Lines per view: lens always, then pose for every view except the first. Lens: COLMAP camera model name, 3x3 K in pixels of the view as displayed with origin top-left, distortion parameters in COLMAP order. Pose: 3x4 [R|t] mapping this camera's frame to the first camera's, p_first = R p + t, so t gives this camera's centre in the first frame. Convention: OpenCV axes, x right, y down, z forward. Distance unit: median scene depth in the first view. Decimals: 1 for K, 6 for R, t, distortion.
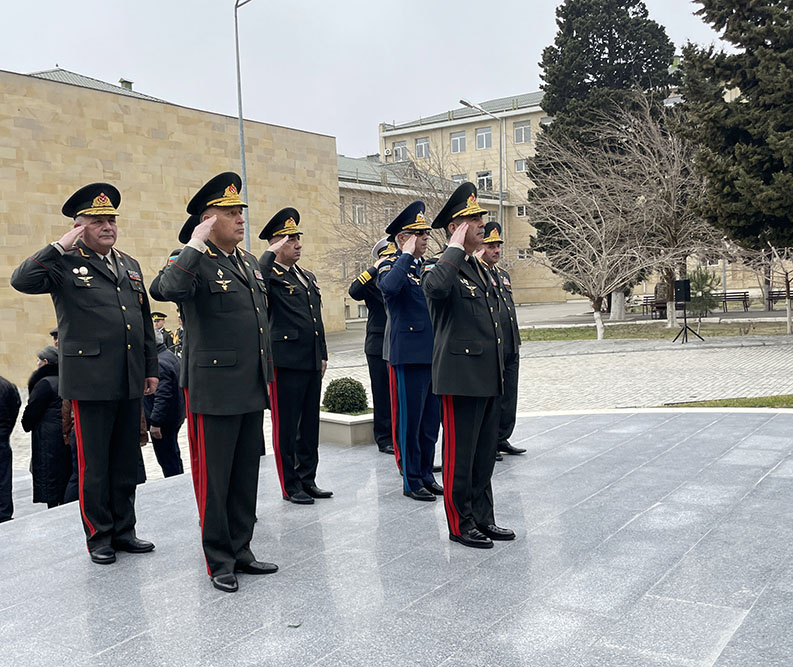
lens RADIAL K [[861.8, 0, 391.0], [0, 861.8, 355.5], [0, 0, 1]] dist [0.047345, 0.000000]
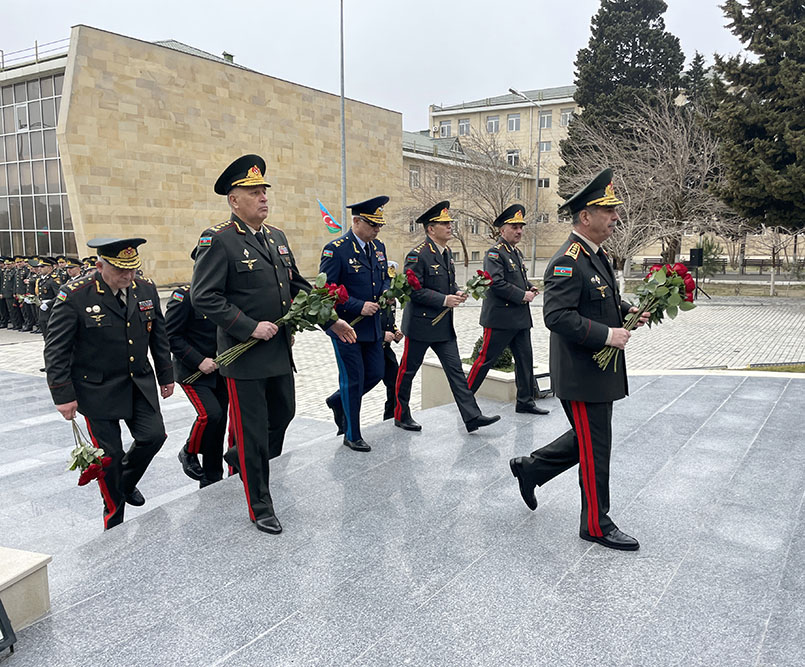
lens RADIAL K [[672.5, 0, 459.6], [0, 672.5, 332.5], [0, 0, 1]] dist [0.066984, -0.075982]
pose [[0.997289, 0.043684, 0.059215, -0.032705], [-0.047109, 0.997220, 0.057731, -0.005251], [-0.056529, -0.060364, 0.996574, 0.036058]]
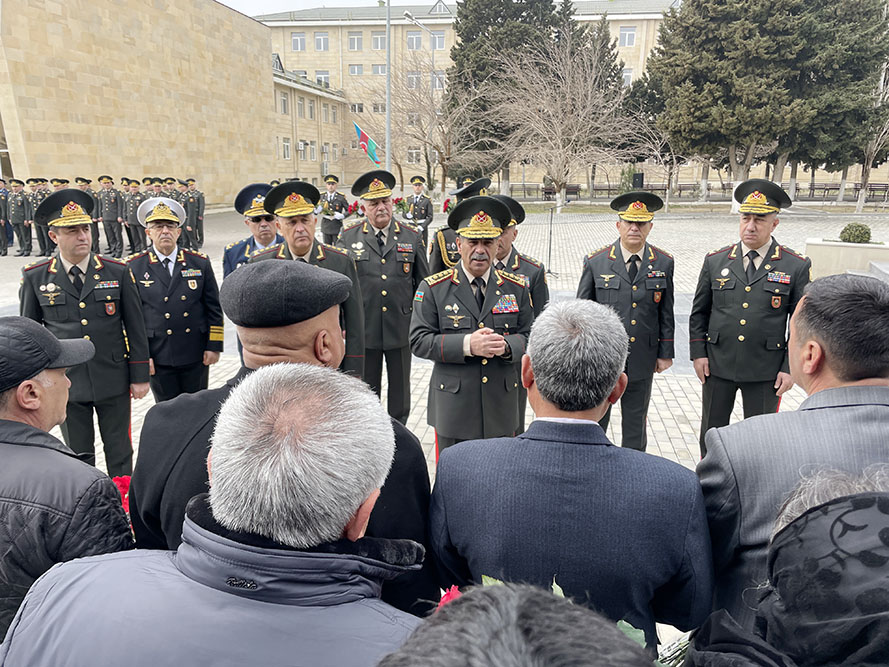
lens RADIAL K [[656.9, 0, 443.0], [0, 656.9, 356.4], [0, 0, 1]] dist [0.065702, -0.086897]
pose [[0.915793, -0.052907, 0.398151, -0.286115], [-0.024123, 0.982252, 0.186008, 0.012030], [-0.400925, -0.179950, 0.898263, 0.033509]]
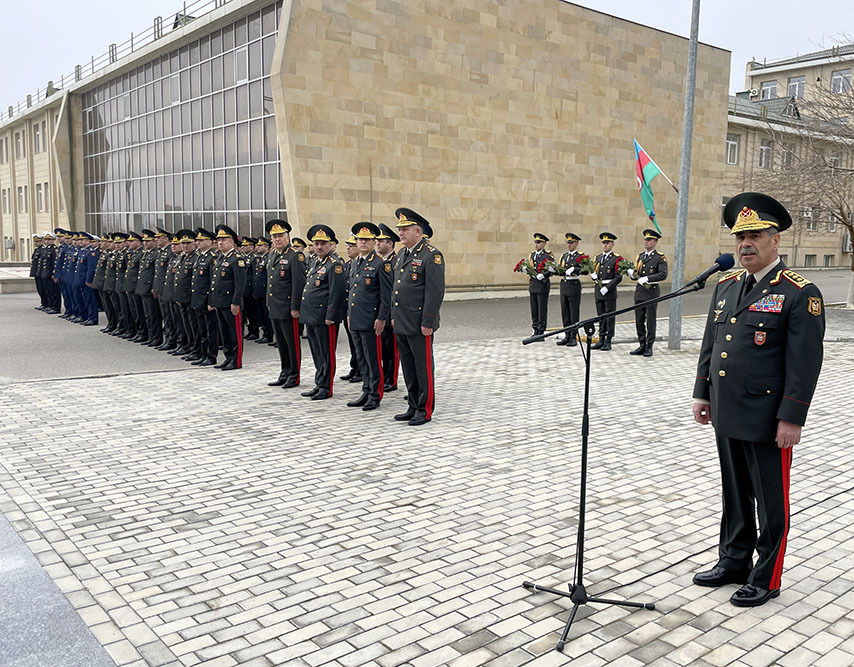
lens RADIAL K [[770.2, 0, 478.3], [0, 770.2, 327.6], [0, 0, 1]] dist [0.080203, -0.094112]
pose [[0.957868, 0.096221, -0.270611, -0.085136], [-0.085301, 0.995005, 0.051861, -0.003632], [0.274250, -0.026592, 0.961291, 0.240305]]
